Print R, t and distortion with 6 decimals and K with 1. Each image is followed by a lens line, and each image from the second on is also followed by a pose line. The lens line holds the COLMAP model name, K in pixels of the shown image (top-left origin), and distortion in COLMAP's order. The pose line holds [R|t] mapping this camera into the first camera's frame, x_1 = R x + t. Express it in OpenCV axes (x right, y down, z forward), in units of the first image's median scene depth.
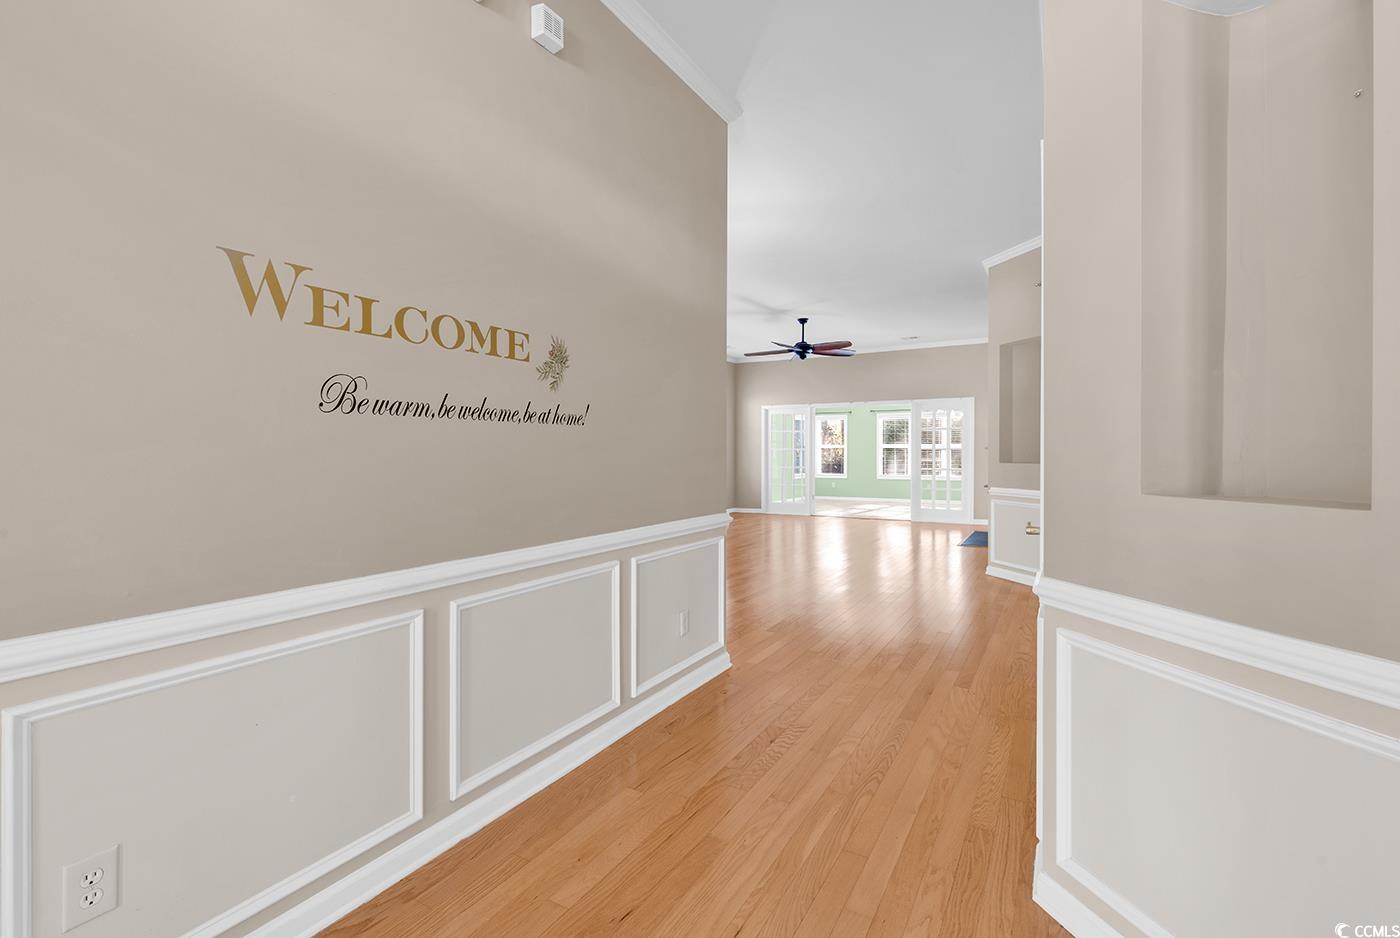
lens RADIAL K [[636.6, 0, 700.0], [0, 636.6, 460.0], [0, 0, 1]] dist [0.003450, -0.000030]
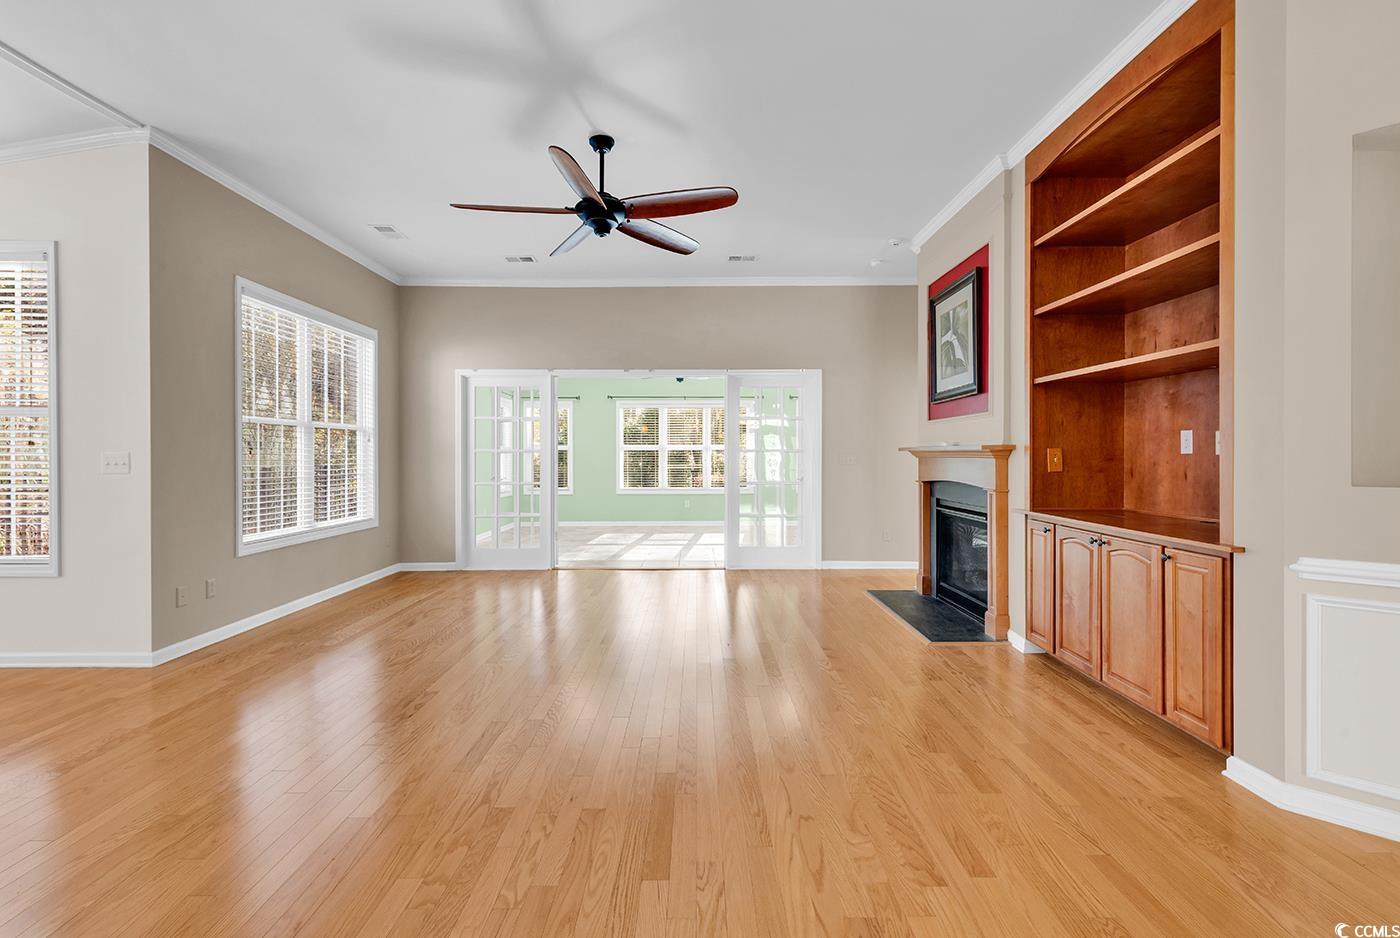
lens RADIAL K [[636.6, 0, 700.0], [0, 636.6, 459.7], [0, 0, 1]] dist [0.003450, -0.000030]
pose [[0.863784, -0.001948, 0.503858, 0.004135], [0.005790, 0.999965, -0.006059, -0.004608], [-0.503828, 0.008151, 0.863765, 0.447045]]
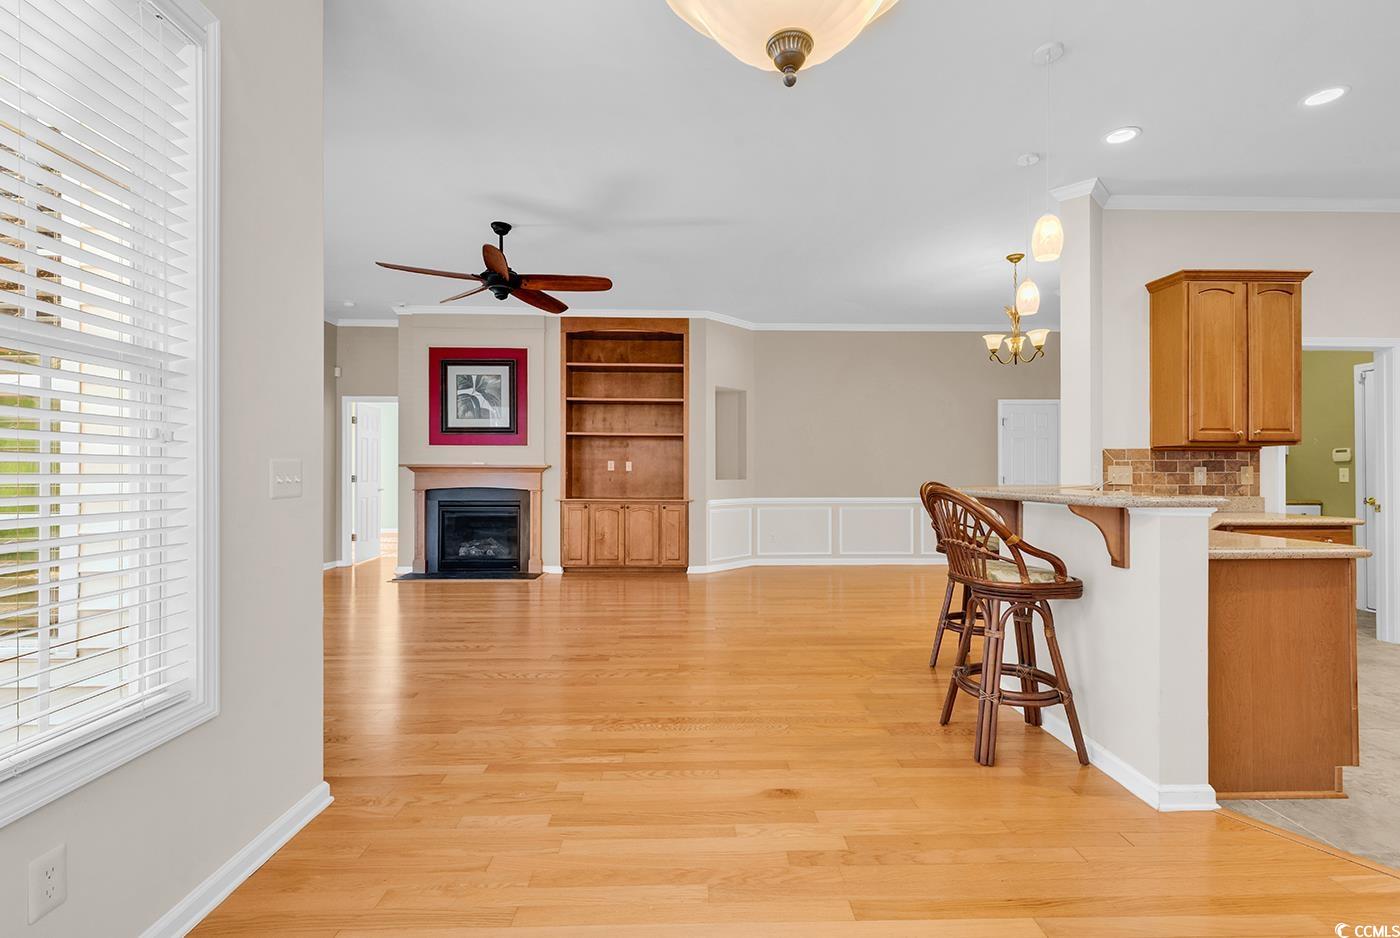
lens RADIAL K [[636.6, 0, 707.0], [0, 636.6, 463.9], [0, 0, 1]] dist [0.003450, -0.000030]
pose [[-0.527748, 0.011996, 0.849316, -0.299009], [0.009889, 0.999919, -0.007979, -0.008228], [-0.849344, 0.004188, -0.527824, 0.856508]]
